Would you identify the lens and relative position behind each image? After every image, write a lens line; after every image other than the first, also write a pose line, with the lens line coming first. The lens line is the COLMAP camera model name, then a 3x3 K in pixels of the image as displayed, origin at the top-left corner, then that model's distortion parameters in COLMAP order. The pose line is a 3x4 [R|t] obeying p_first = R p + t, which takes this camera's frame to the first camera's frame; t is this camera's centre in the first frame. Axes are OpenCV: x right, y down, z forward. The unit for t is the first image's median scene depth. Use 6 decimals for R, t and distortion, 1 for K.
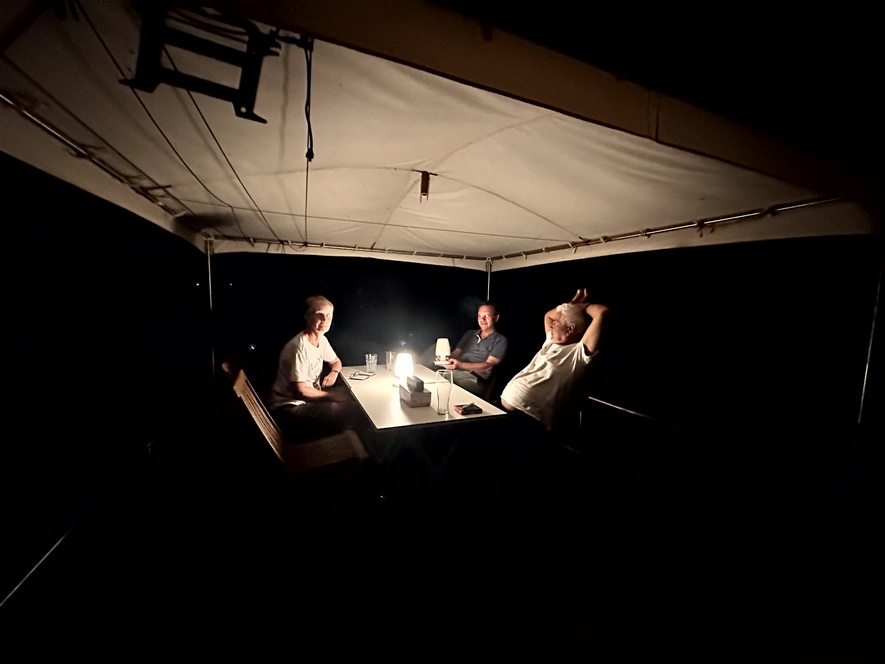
lens RADIAL K [[357.0, 0, 442.5], [0, 357.0, 332.0], [0, 0, 1]] dist [-0.001698, 0.000011]
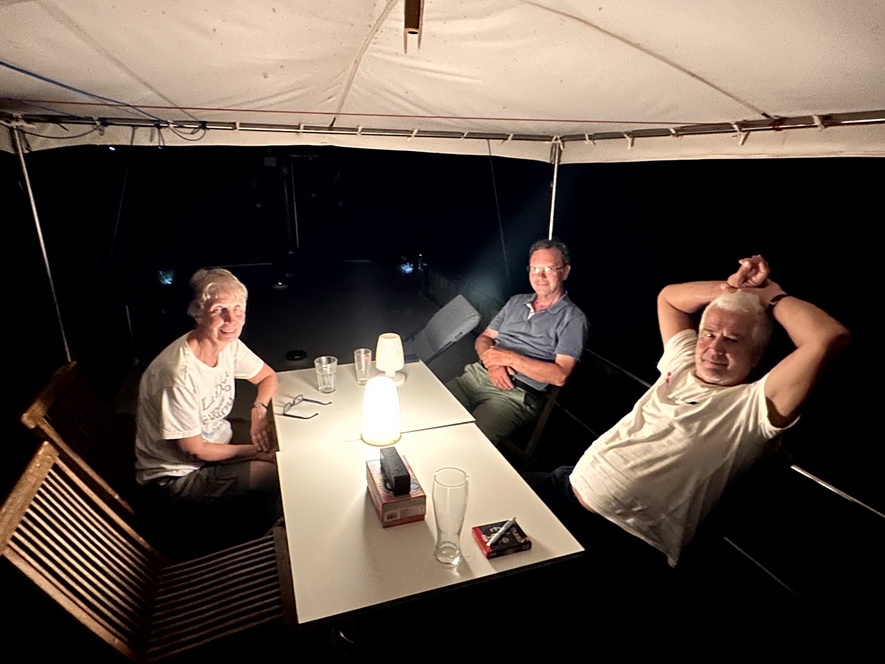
lens RADIAL K [[515.9, 0, 438.1], [0, 515.9, 336.8], [0, 0, 1]] dist [0.000048, -0.001556]
pose [[0.997180, 0.014152, -0.073694, 0.023009], [0.003382, 0.972581, 0.232539, -0.140182], [0.074965, -0.232133, 0.969791, 0.261040]]
